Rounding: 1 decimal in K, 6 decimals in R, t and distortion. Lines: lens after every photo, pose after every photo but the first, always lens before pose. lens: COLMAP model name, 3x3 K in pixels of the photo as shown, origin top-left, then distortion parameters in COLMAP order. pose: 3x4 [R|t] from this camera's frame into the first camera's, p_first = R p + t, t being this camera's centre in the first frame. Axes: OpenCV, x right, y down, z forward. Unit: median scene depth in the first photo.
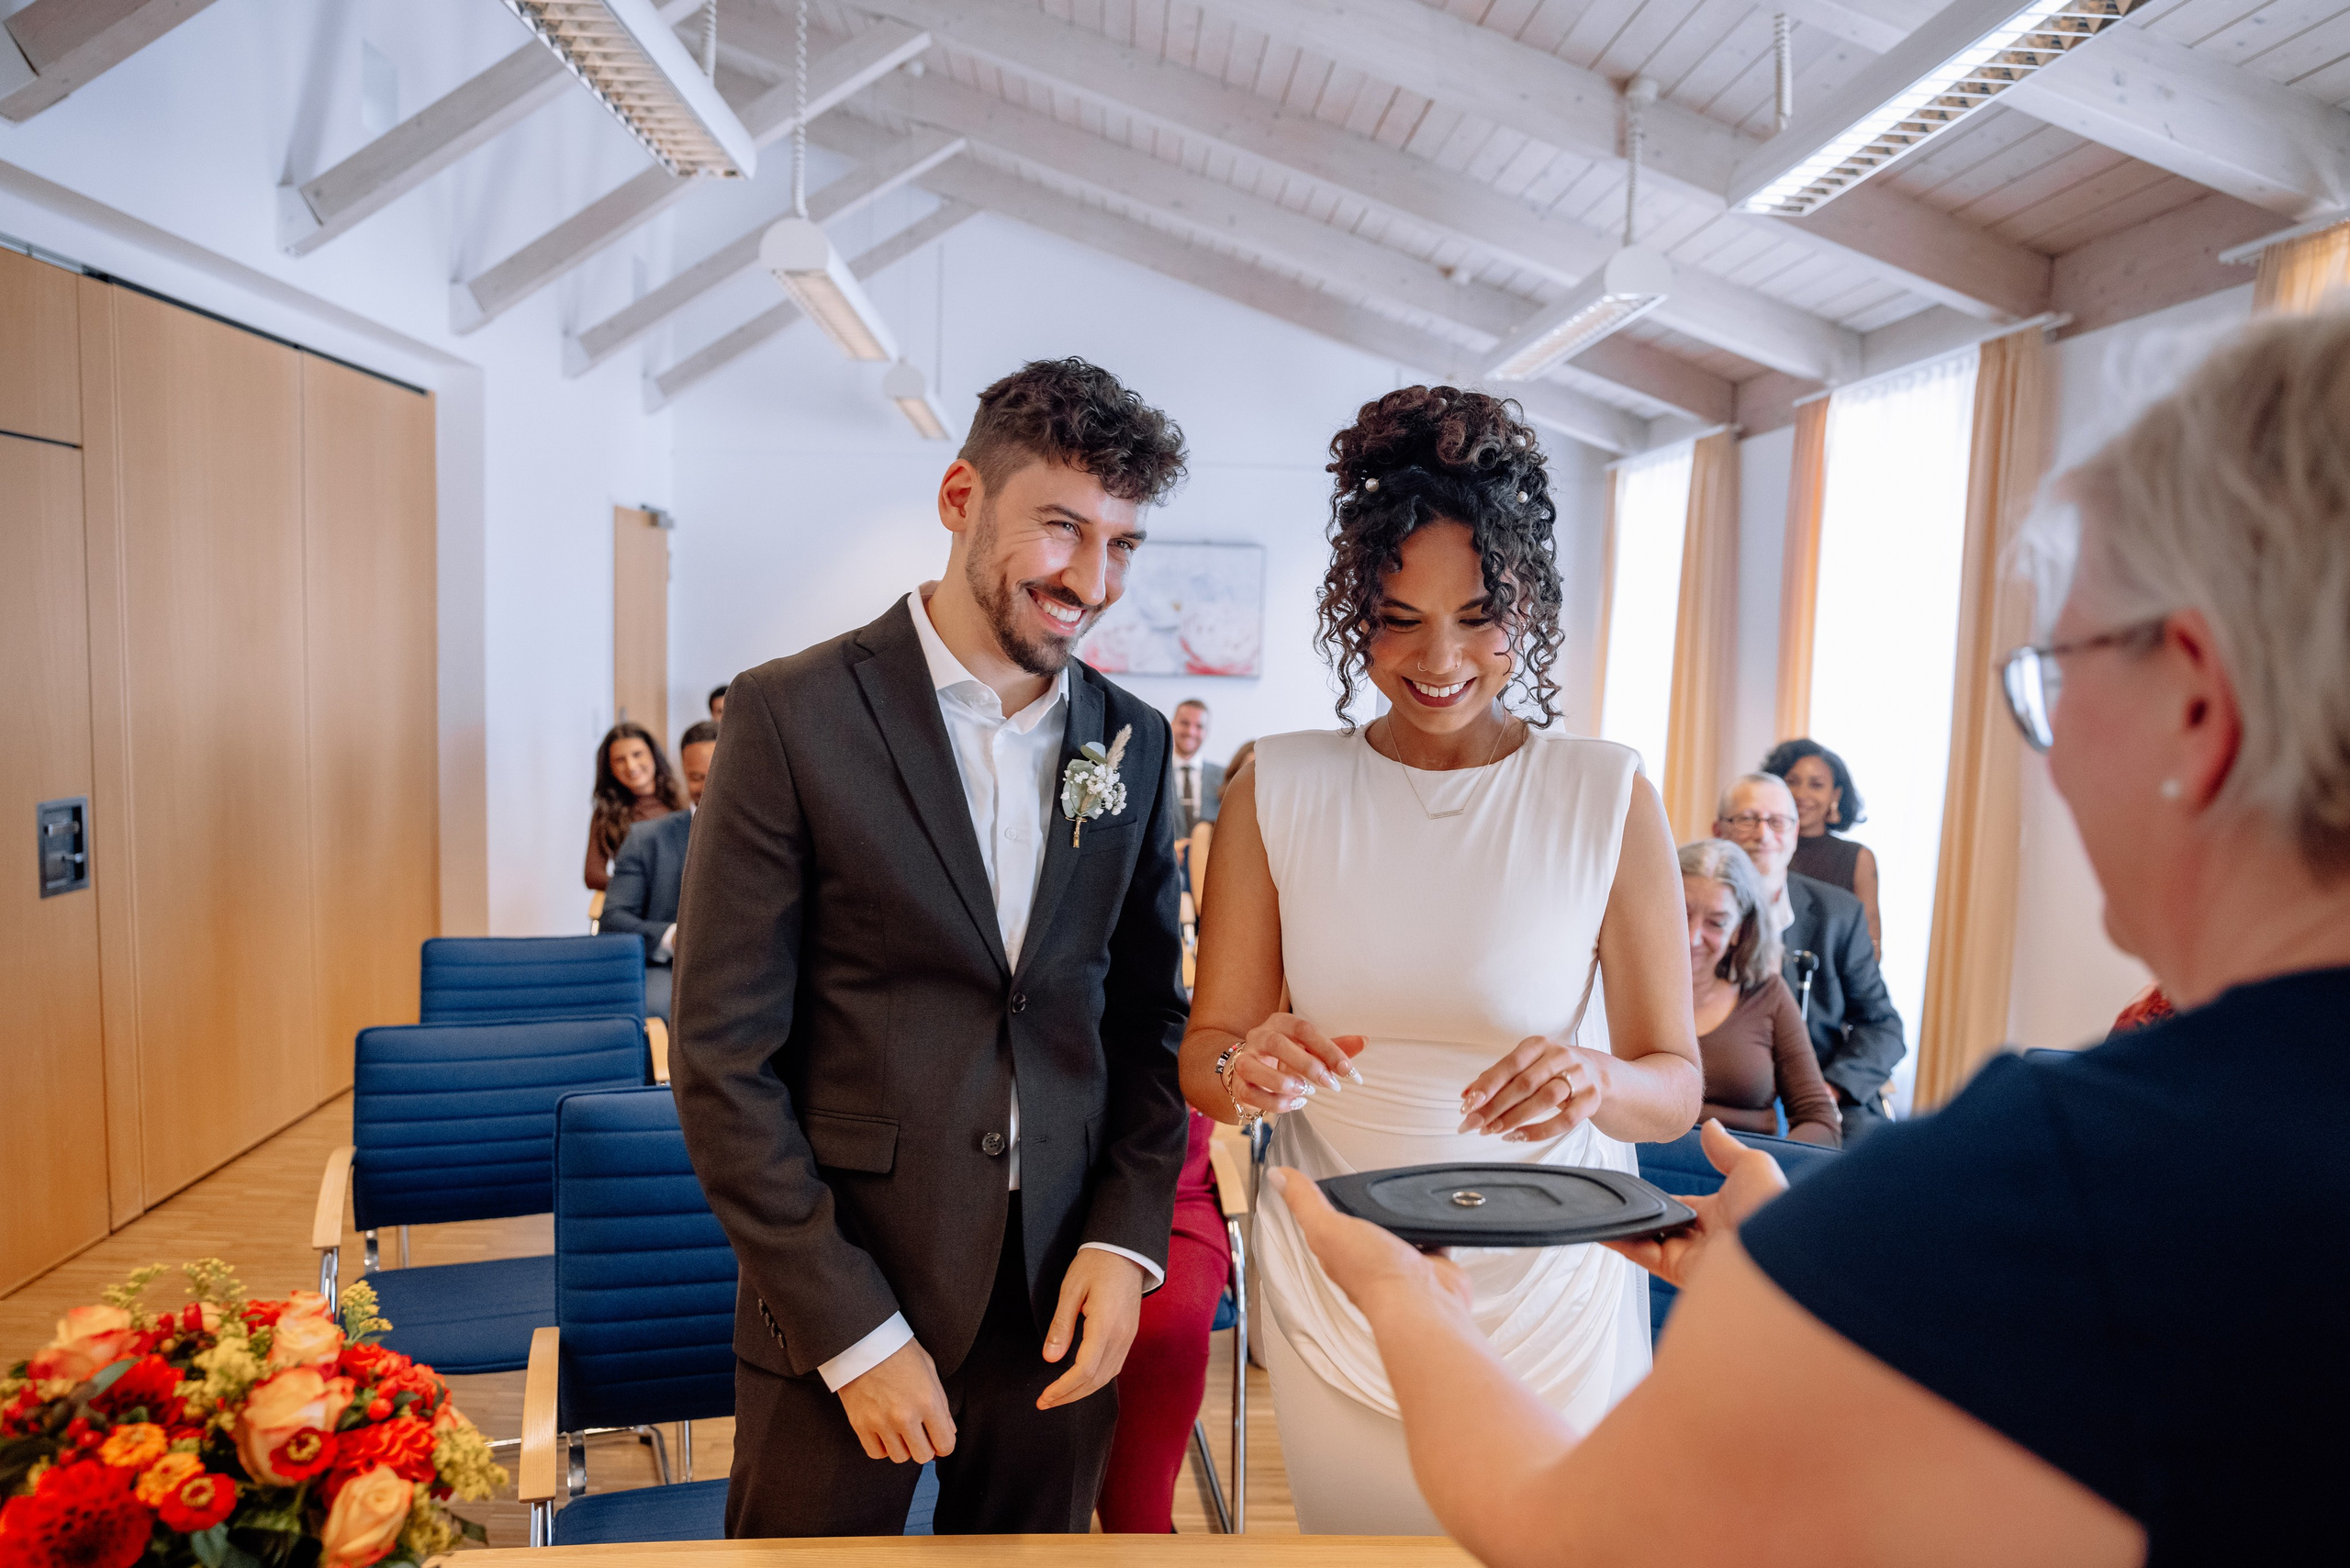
lens RADIAL K [[1747.8, 0, 1172.9], [0, 1747.8, 783.9], [0, 0, 1]] dist [-0.103131, 0.100249]
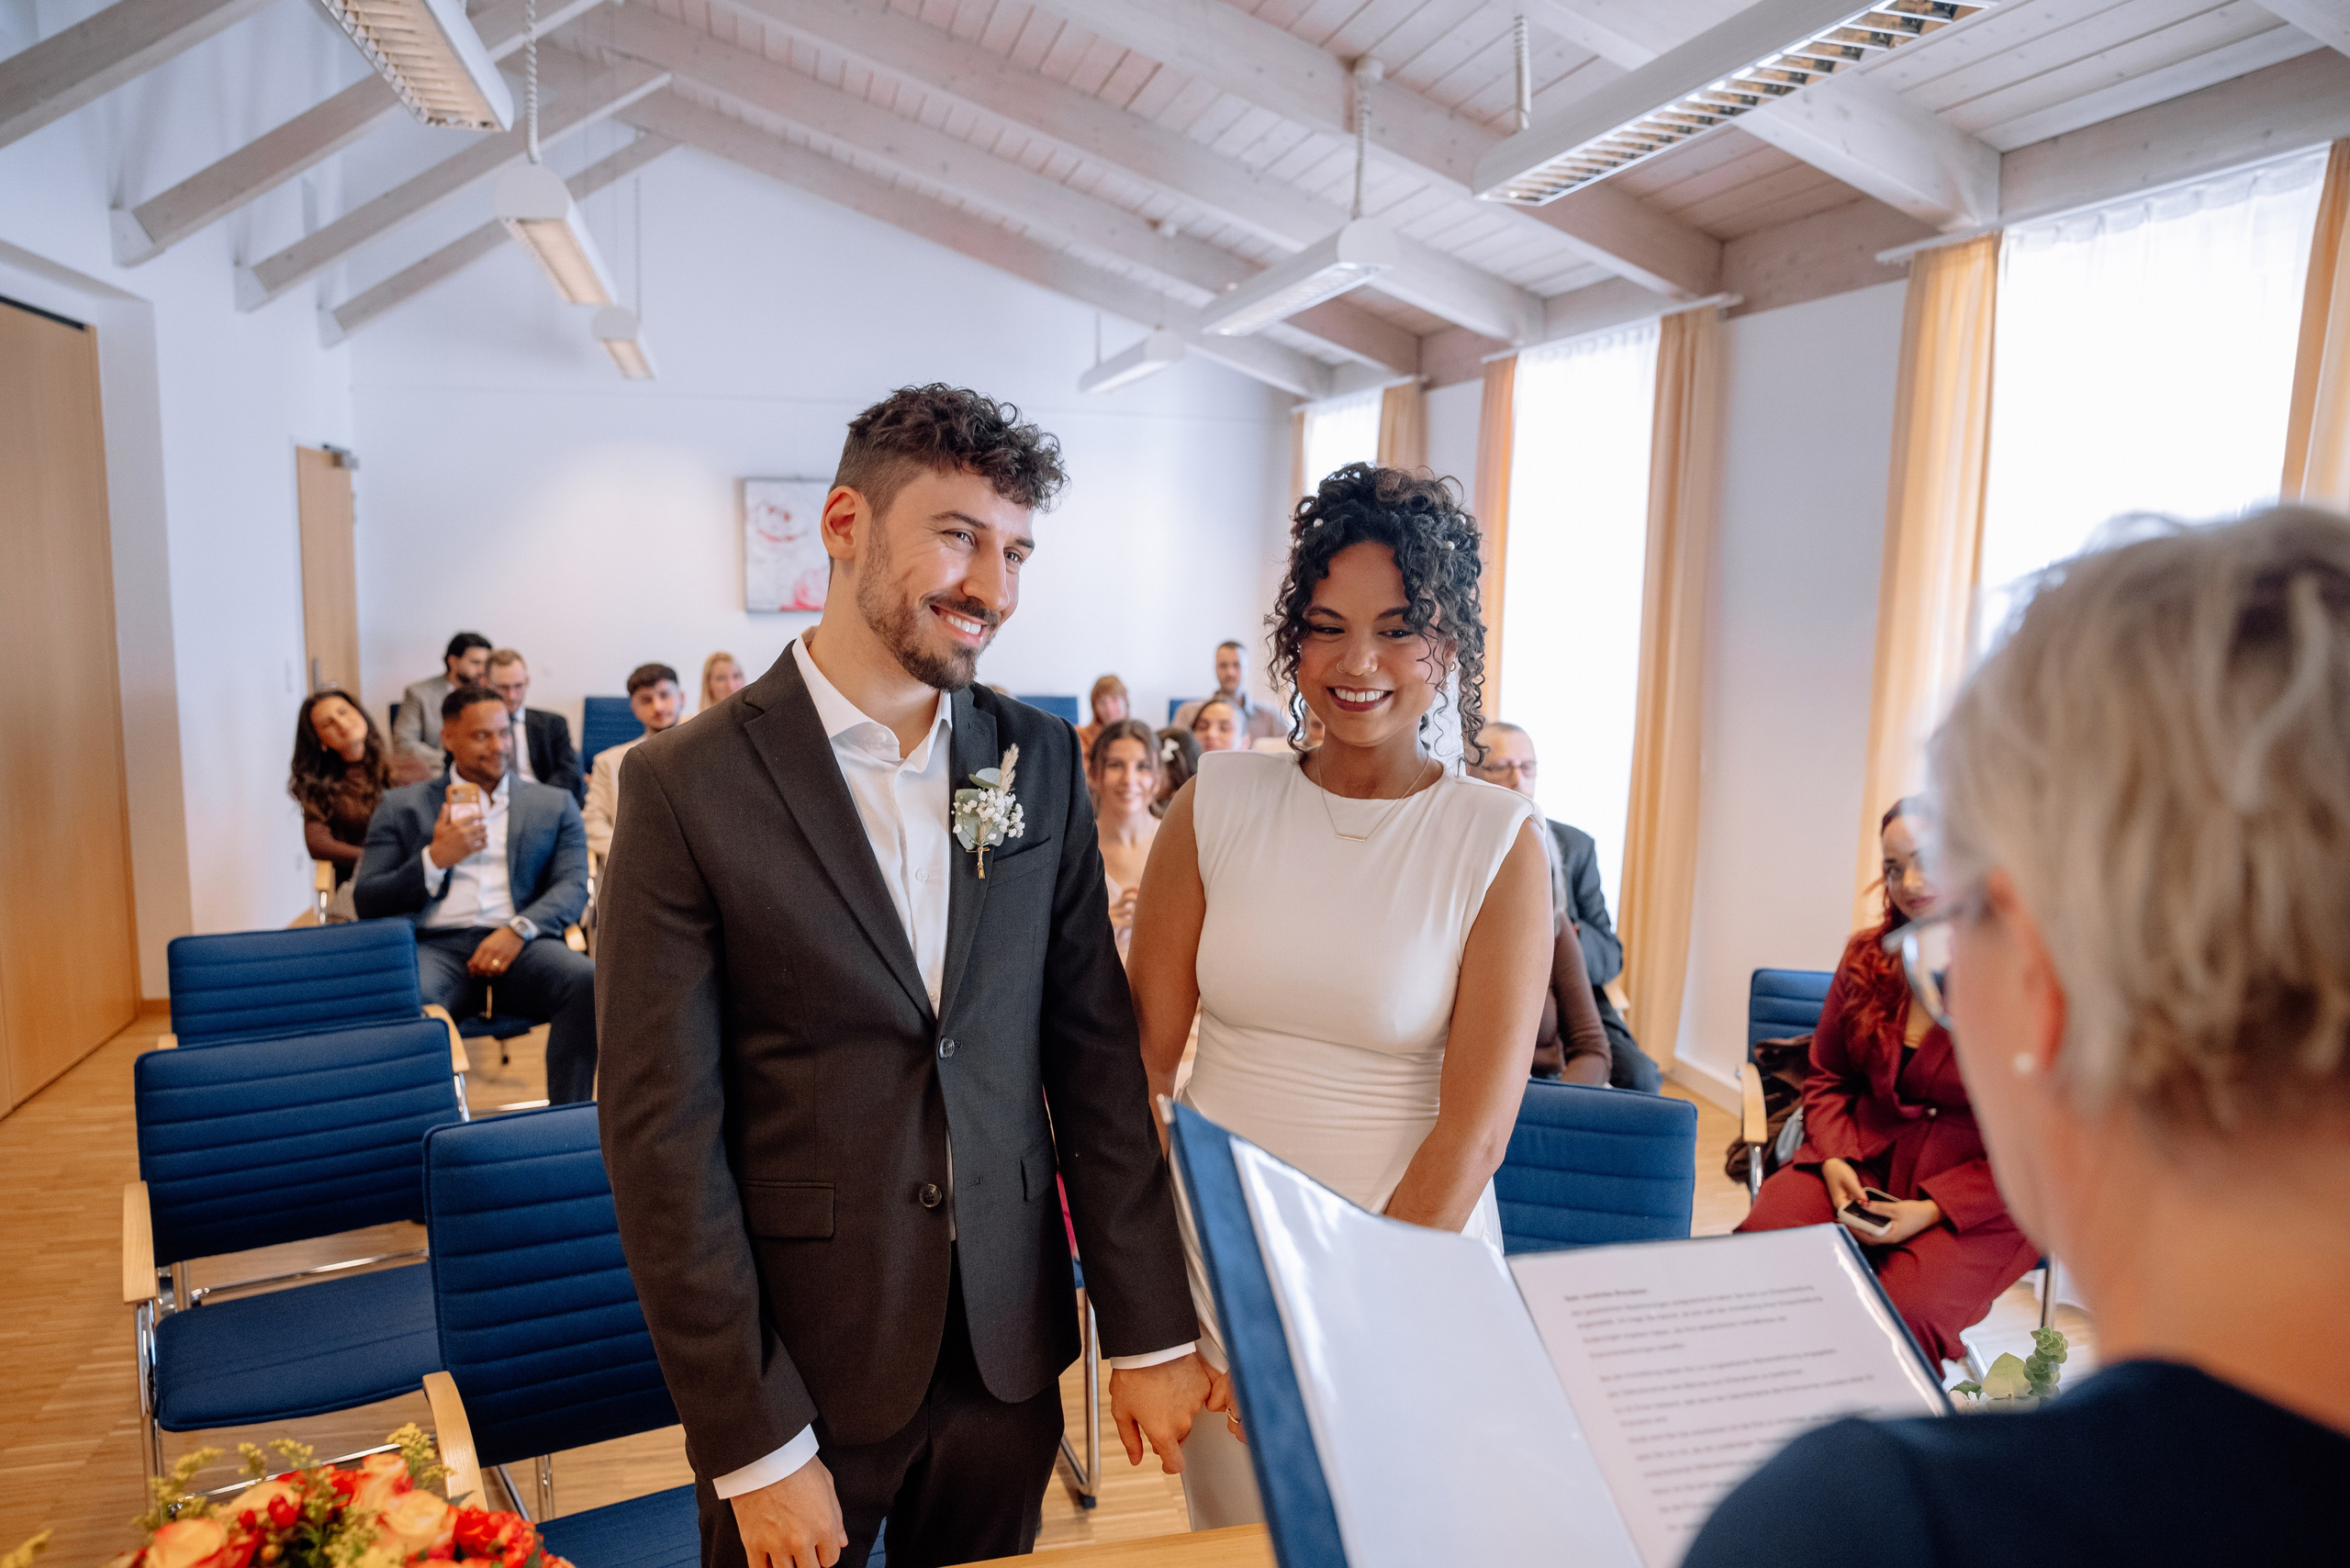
lens RADIAL K [[1674.5, 0, 1195.6], [0, 1674.5, 787.0], [0, 0, 1]] dist [-0.117892, 0.103556]
pose [[0.976300, -0.034363, 0.213676, -0.067013], [0.022047, 0.997969, 0.059758, -0.029507], [-0.215296, -0.053631, 0.975075, 0.016132]]
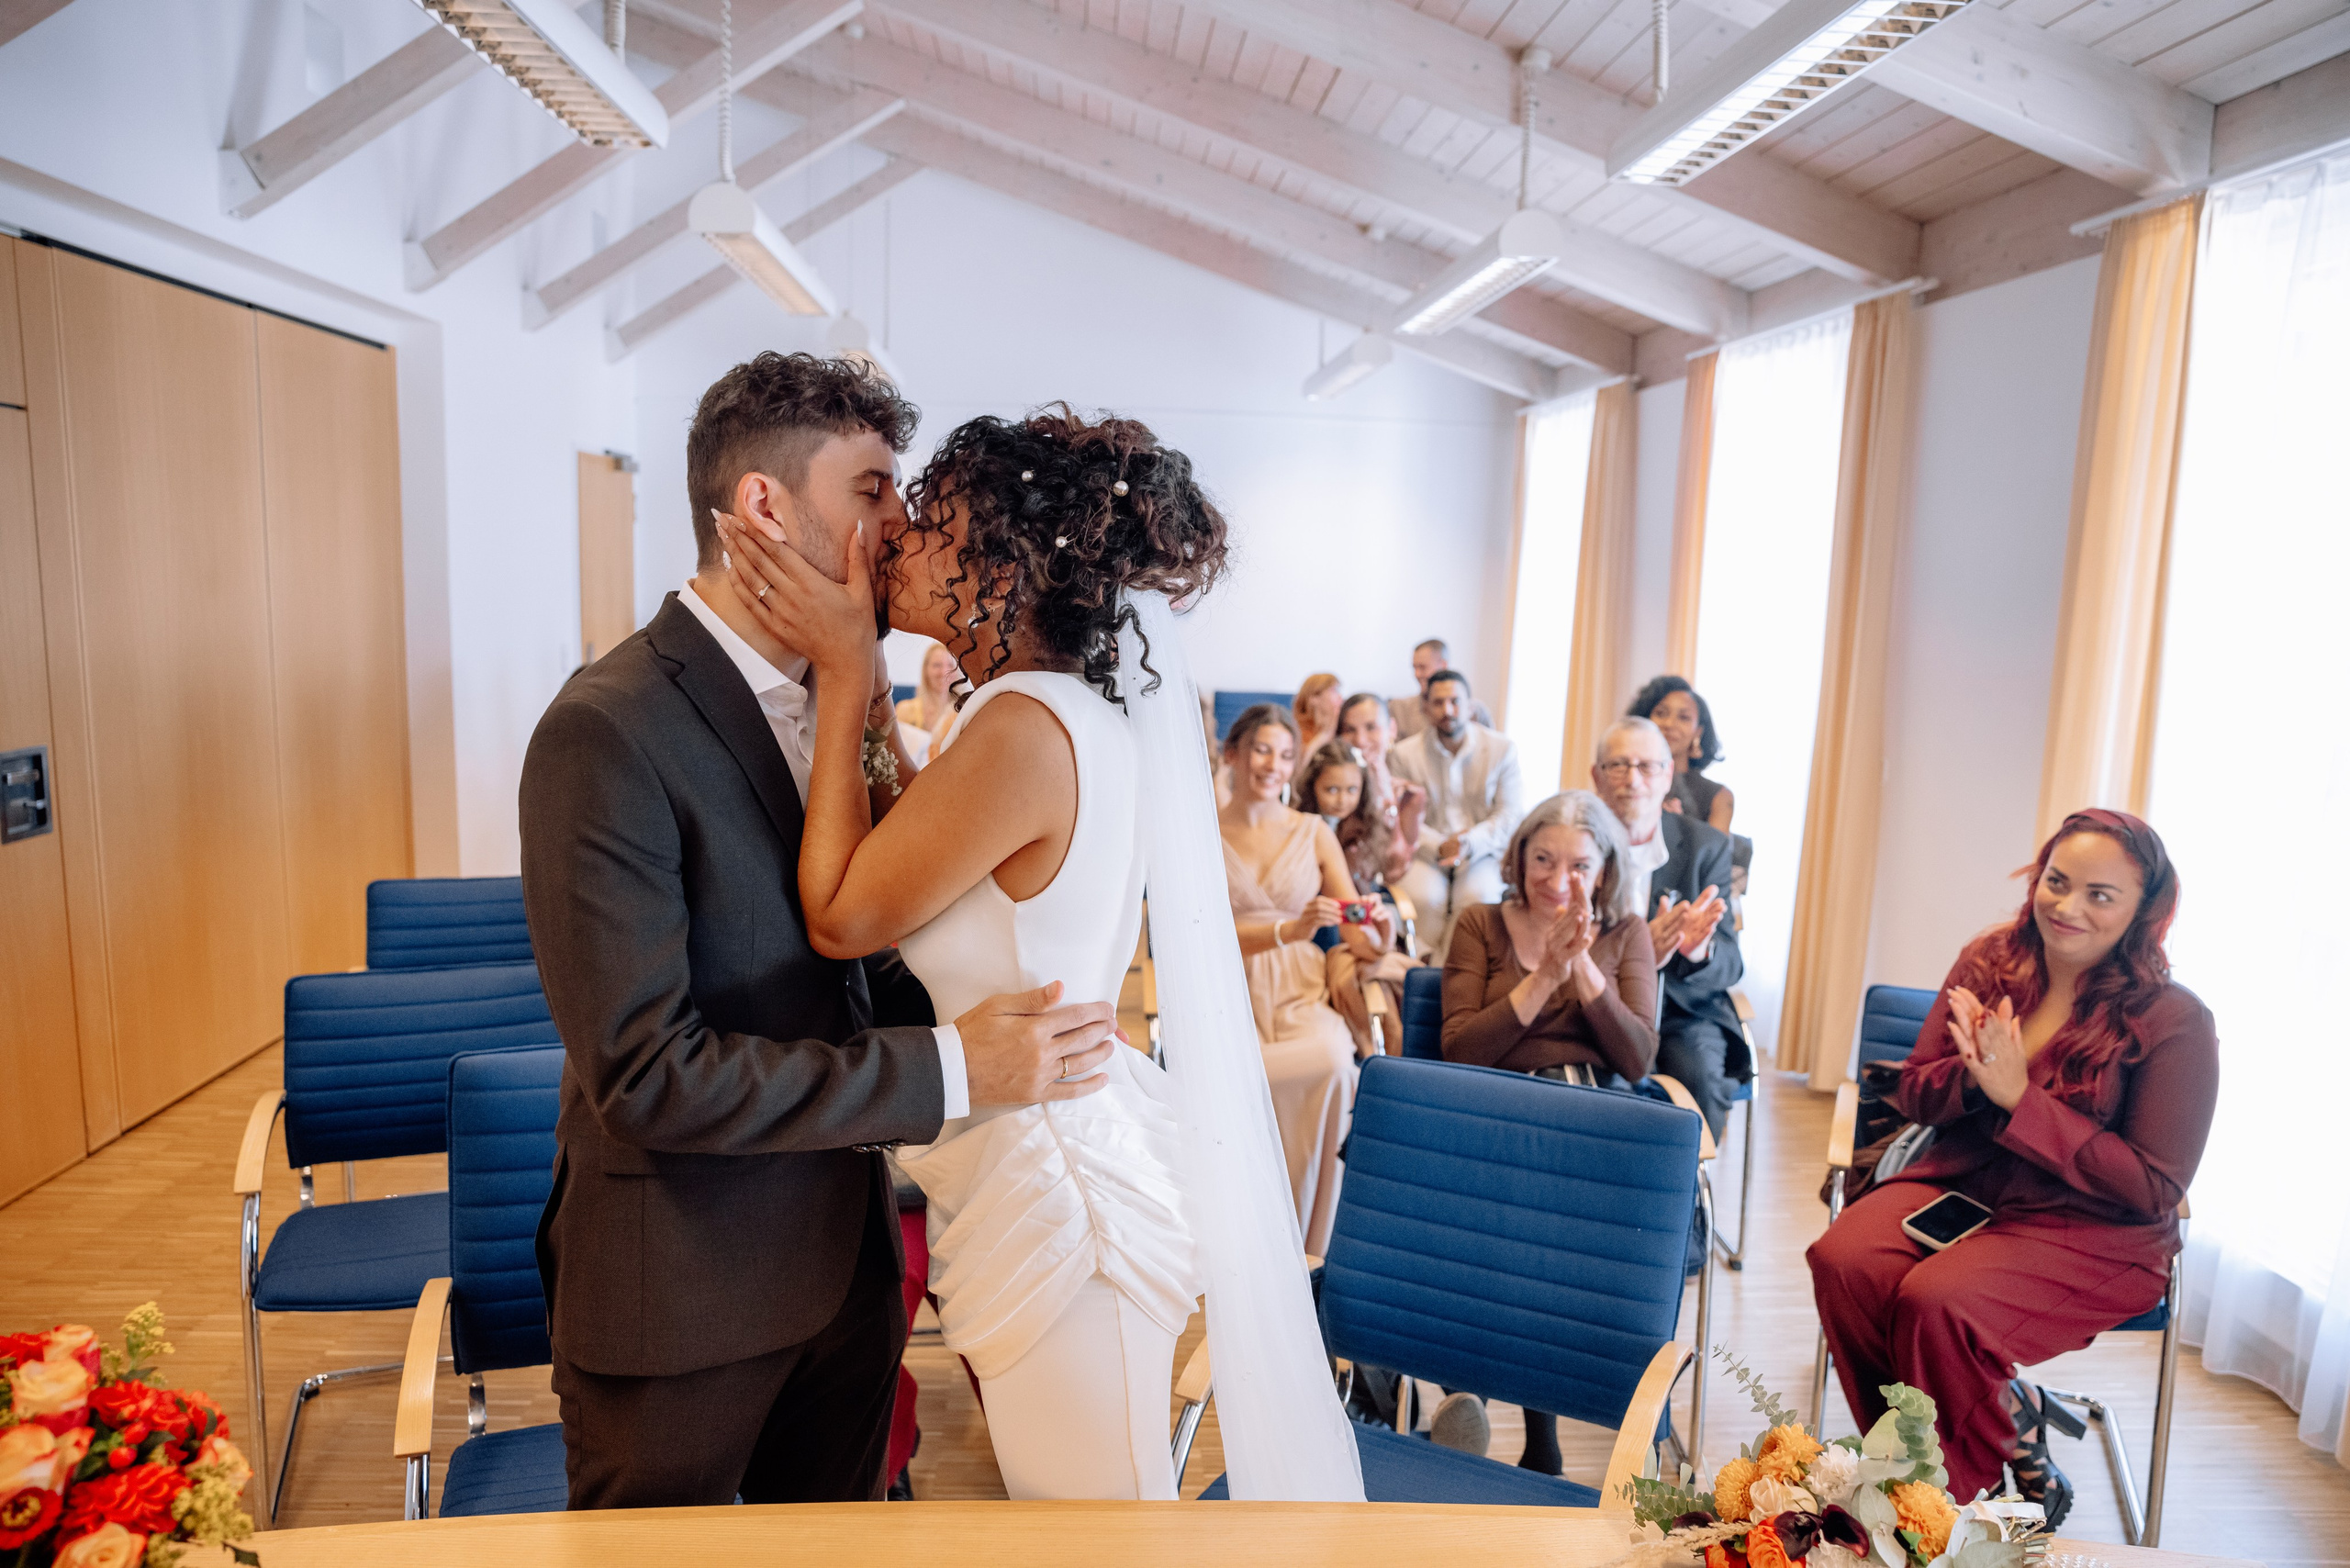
lens RADIAL K [[1615.4, 0, 1175.0], [0, 1615.4, 784.0], [0, 0, 1]] dist [-0.112405, 0.091960]
pose [[0.999726, -0.004011, 0.023061, 0.032401], [0.002748, 0.998508, 0.054545, -0.018473], [-0.023245, -0.054467, 0.998245, 0.023225]]
